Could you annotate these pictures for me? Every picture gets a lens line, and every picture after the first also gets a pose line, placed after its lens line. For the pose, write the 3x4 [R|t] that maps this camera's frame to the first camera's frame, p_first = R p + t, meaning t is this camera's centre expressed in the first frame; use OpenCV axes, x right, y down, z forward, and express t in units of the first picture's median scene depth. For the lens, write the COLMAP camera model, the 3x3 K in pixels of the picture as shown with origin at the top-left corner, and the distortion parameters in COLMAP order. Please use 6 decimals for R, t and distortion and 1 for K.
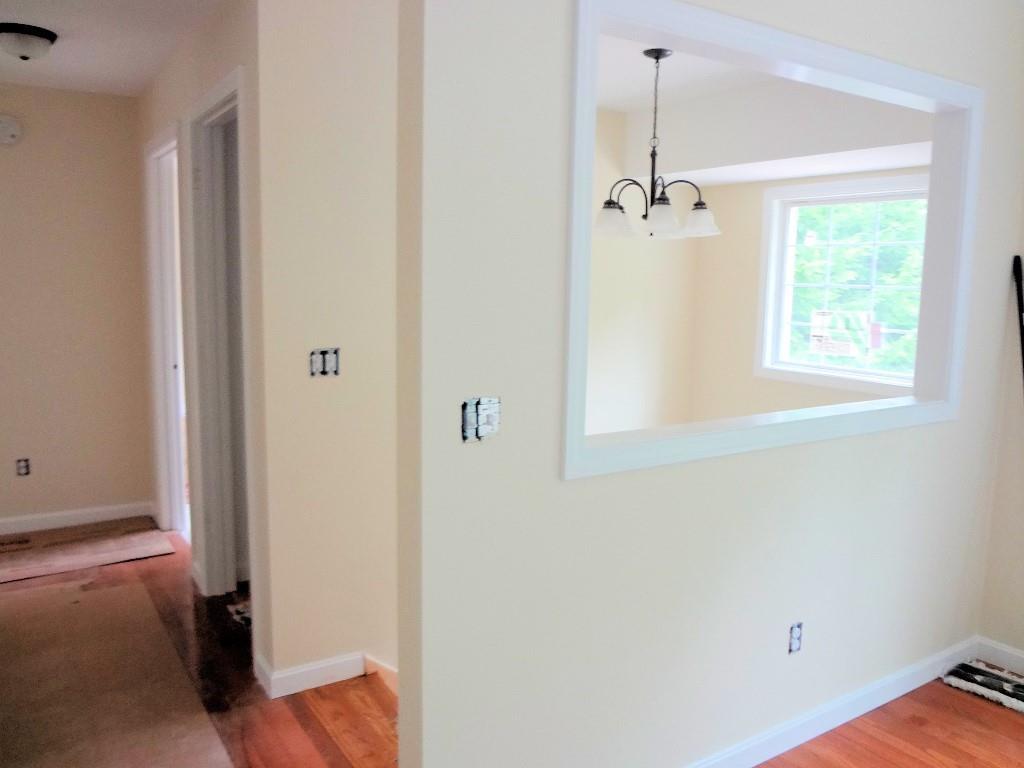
lens RADIAL K [[789.2, 0, 512.0], [0, 789.2, 384.0], [0, 0, 1]] dist [-0.057912, 0.008049]
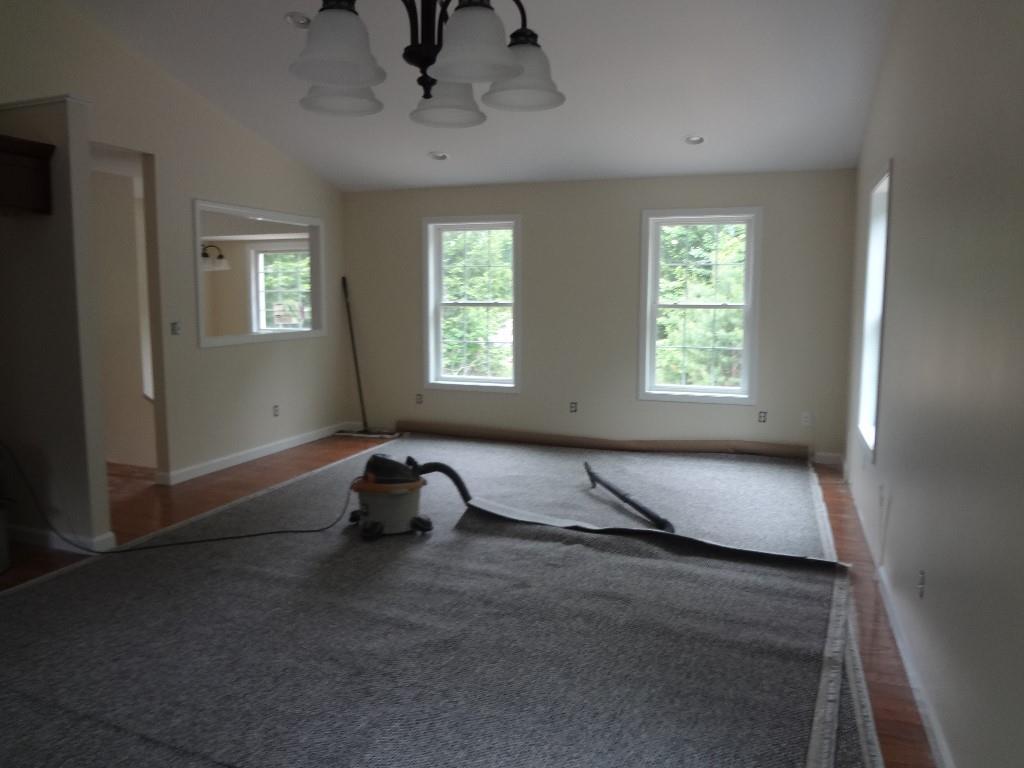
lens RADIAL K [[789.2, 0, 512.0], [0, 789.2, 384.0], [0, 0, 1]] dist [-0.057912, 0.008049]
pose [[0.800094, -0.081911, 0.594255, -0.384041], [0.092257, 0.995650, 0.013025, 0.158094], [-0.592737, 0.044403, 0.804171, -1.091600]]
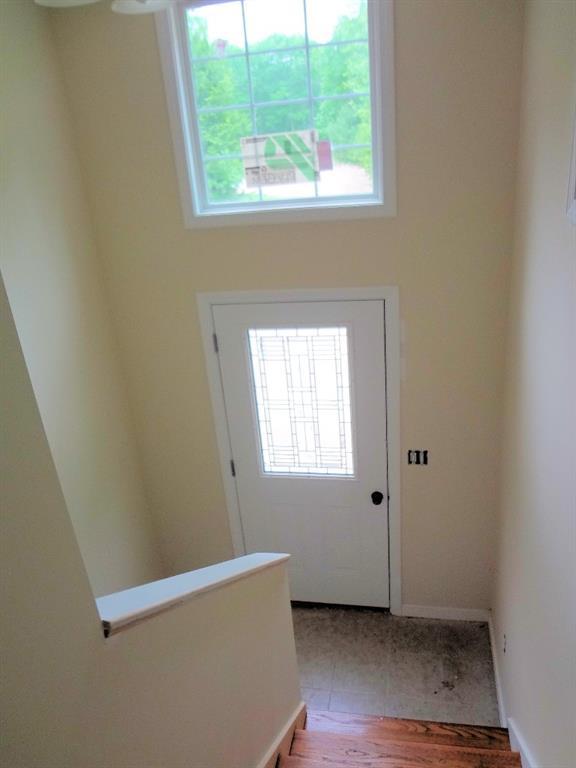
lens RADIAL K [[591.9, 0, 288.0], [0, 591.9, 384.0], [0, 0, 1]] dist [-0.057912, 0.008049]
pose [[0.685393, -0.347989, 0.639641, -0.090140], [0.192983, 0.933815, 0.301244, -0.026557], [-0.702136, -0.083031, 0.707185, 0.503195]]
